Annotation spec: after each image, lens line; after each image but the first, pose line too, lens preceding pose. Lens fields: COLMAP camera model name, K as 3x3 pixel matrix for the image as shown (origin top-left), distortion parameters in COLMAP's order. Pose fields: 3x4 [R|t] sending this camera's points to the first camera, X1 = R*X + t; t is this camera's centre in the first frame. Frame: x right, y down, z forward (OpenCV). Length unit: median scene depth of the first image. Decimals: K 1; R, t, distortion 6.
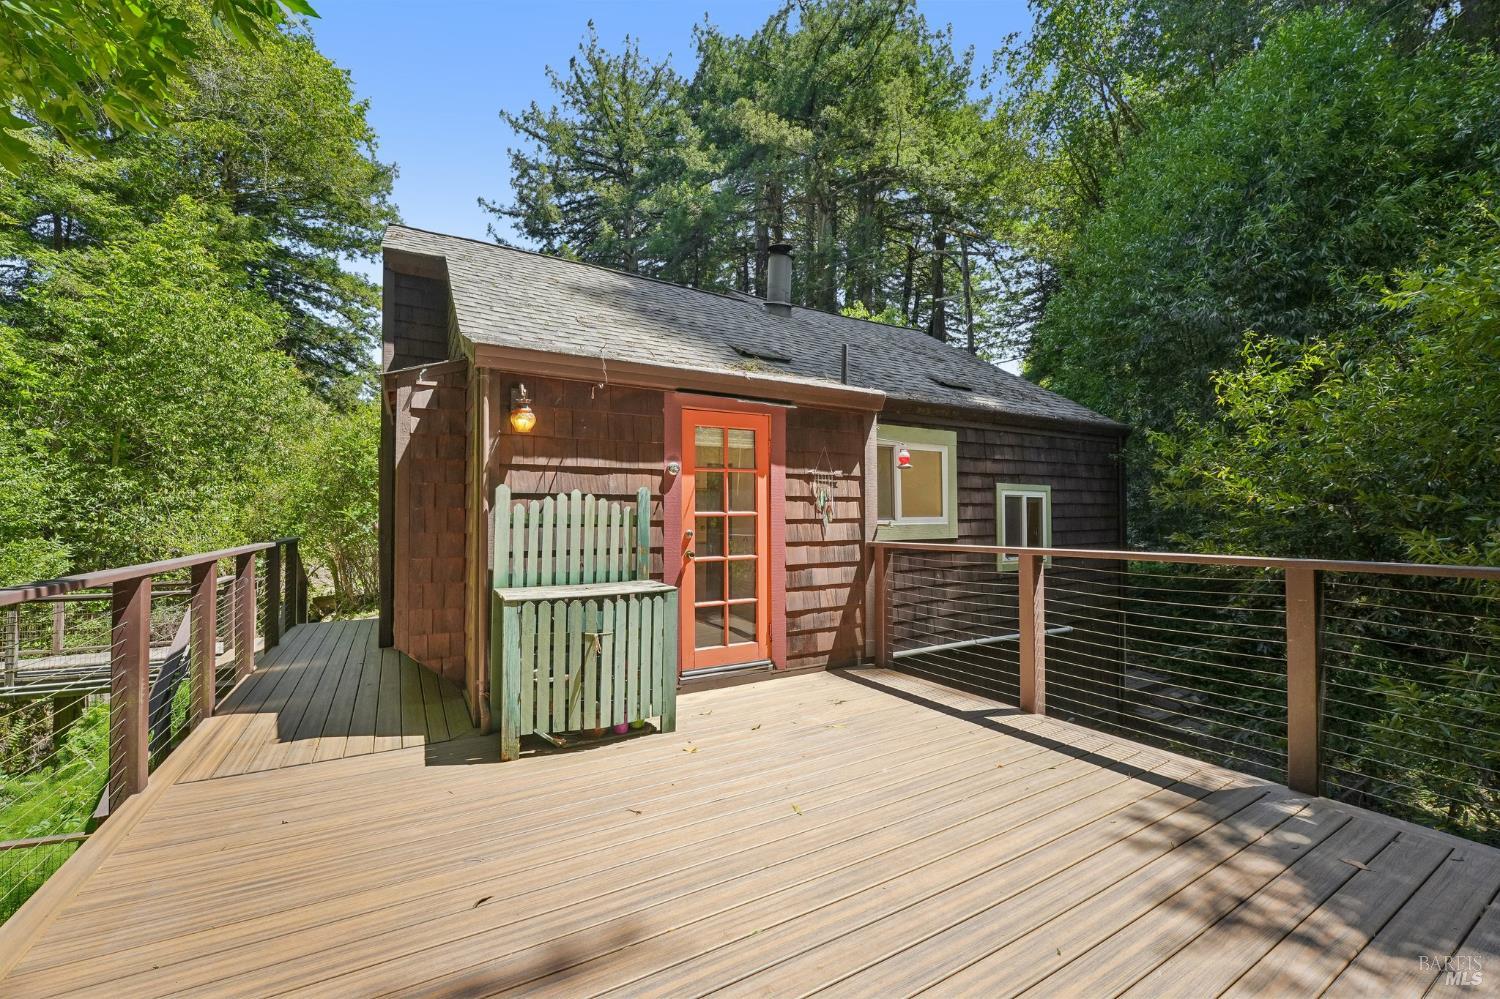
lens RADIAL K [[618.1, 0, 739.1], [0, 618.1, 507.1], [0, 0, 1]] dist [-0.028059, 0.001109]
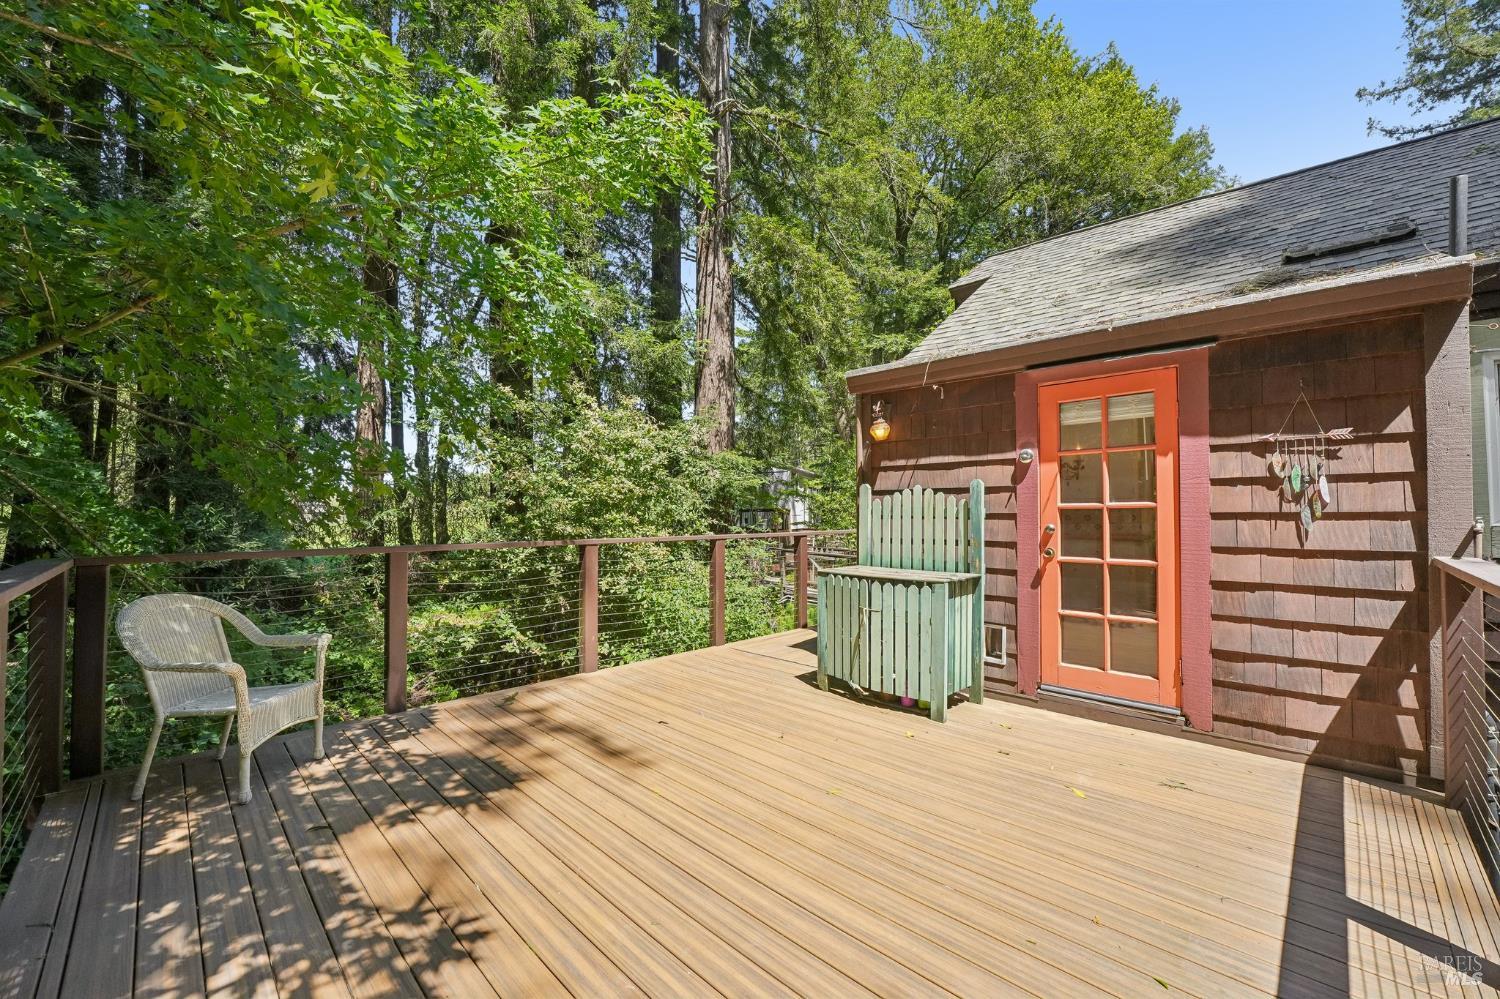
lens RADIAL K [[618.1, 0, 739.1], [0, 618.1, 507.1], [0, 0, 1]] dist [-0.028059, 0.001109]
pose [[0.239202, -0.002001, -0.970968, 0.611442], [0.017398, 0.999846, 0.002225, 0.002814], [0.970814, -0.017425, 0.239200, 0.343073]]
